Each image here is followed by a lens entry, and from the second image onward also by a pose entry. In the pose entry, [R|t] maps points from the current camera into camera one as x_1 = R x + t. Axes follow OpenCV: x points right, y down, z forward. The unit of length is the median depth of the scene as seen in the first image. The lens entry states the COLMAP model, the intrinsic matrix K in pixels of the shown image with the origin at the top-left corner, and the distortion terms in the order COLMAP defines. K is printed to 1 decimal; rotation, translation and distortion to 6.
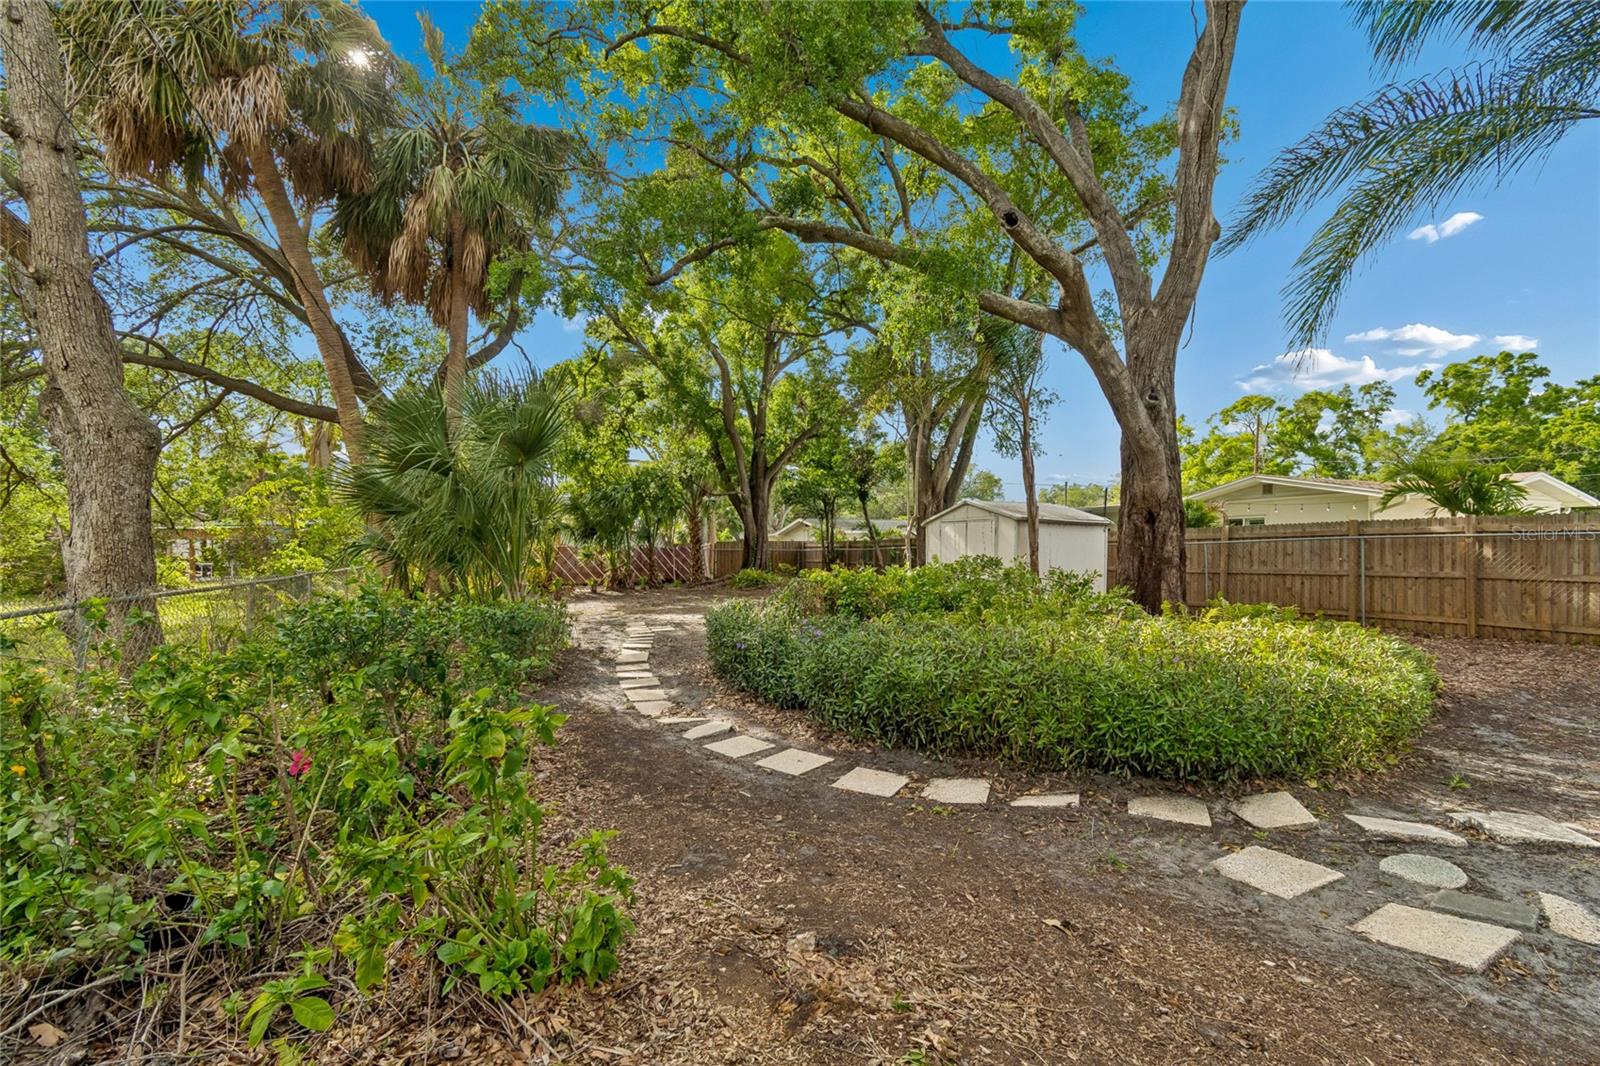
lens RADIAL K [[702.0, 0, 804.7], [0, 702.0, 547.2], [0, 0, 1]] dist [0.002245, -0.000186]
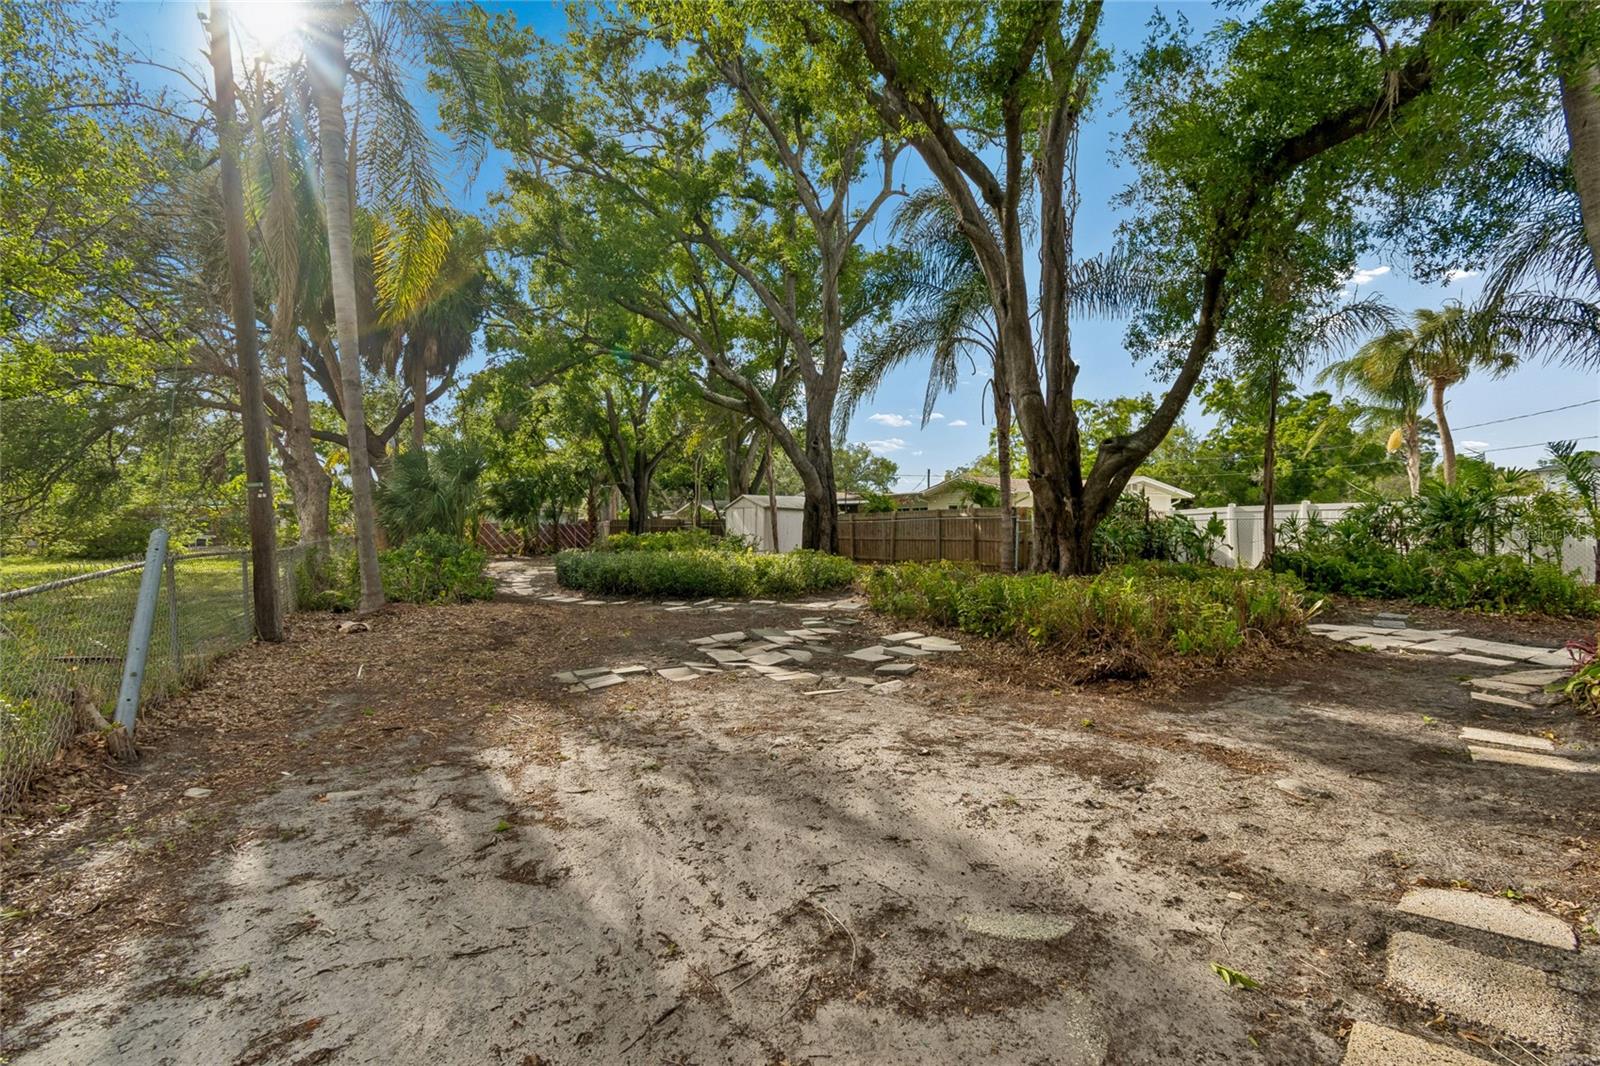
lens RADIAL K [[702.0, 0, 796.0], [0, 702.0, 524.5], [0, 0, 1]] dist [0.002245, -0.000186]
pose [[0.996662, 0.001794, 0.081623, 0.119943], [-0.001815, 0.999998, 0.000182, 0.000505], [-0.081622, -0.000329, 0.996663, -0.341376]]
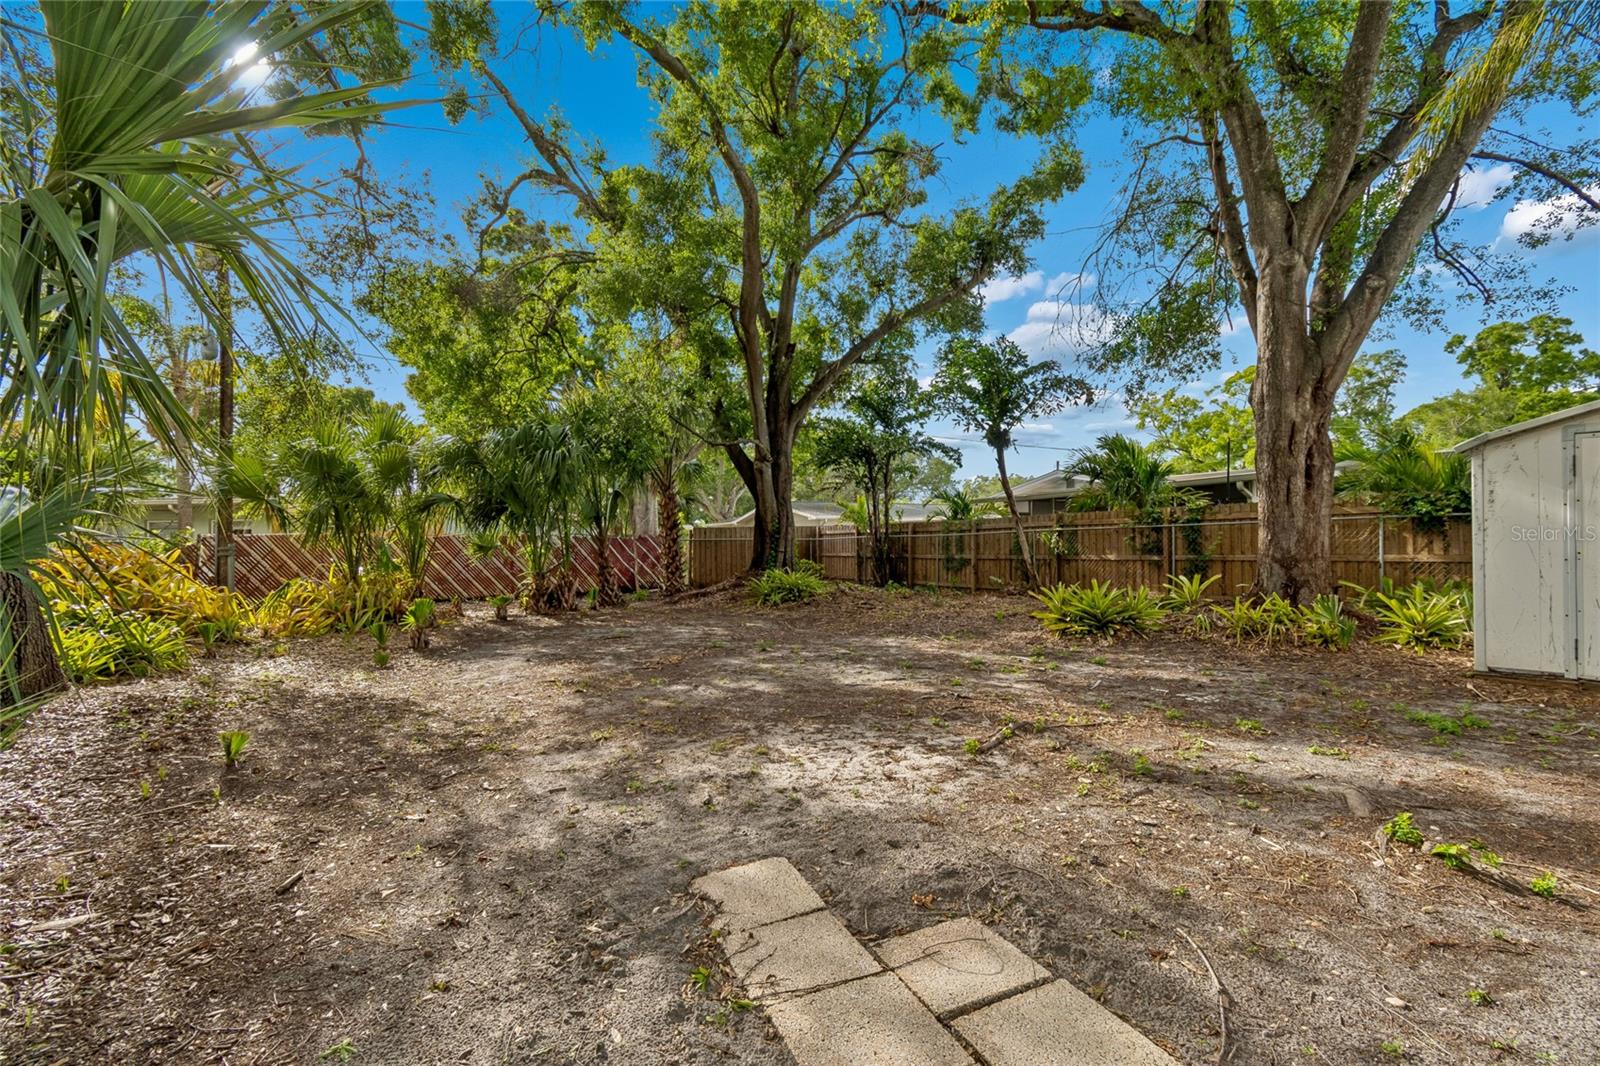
lens RADIAL K [[702.0, 0, 803.1], [0, 702.0, 533.0], [0, 0, 1]] dist [0.002245, -0.000186]
pose [[0.992035, -0.009173, 0.125631, -0.124256], [0.010586, 0.999888, -0.010578, 0.006587], [-0.125520, 0.011824, 0.992021, 0.391802]]
